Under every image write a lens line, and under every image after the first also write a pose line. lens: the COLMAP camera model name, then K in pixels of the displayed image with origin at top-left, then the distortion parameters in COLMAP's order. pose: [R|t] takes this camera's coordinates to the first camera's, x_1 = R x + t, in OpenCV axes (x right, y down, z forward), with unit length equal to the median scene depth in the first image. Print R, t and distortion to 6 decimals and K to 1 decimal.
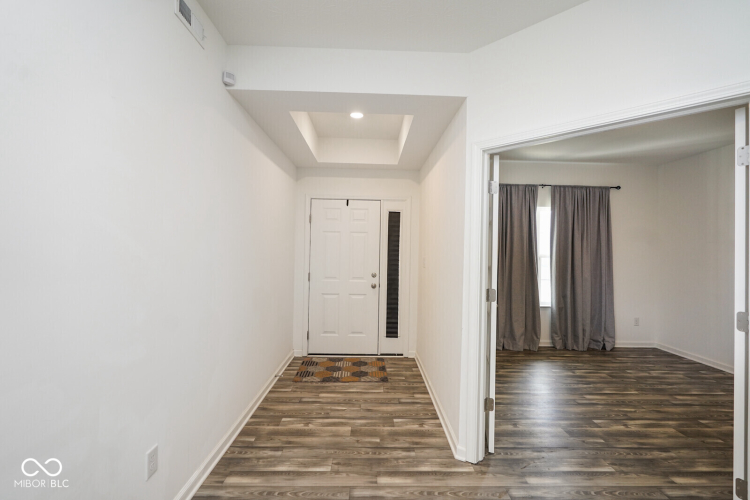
lens RADIAL K [[325.0, 0, 375.0], [0, 325.0, 250.0], [0, 0, 1]] dist [-0.000662, -0.000037]
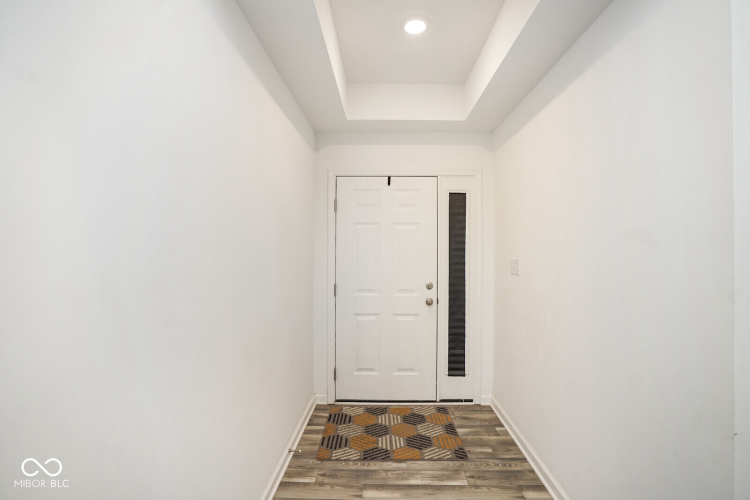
lens RADIAL K [[325.0, 0, 375.0], [0, 325.0, 250.0], [0, 0, 1]] dist [-0.000662, -0.000037]
pose [[0.999073, -0.019668, -0.038293, -0.092314], [0.019581, 0.999805, -0.002651, 0.001034], [0.038338, 0.001899, 0.999263, 0.318249]]
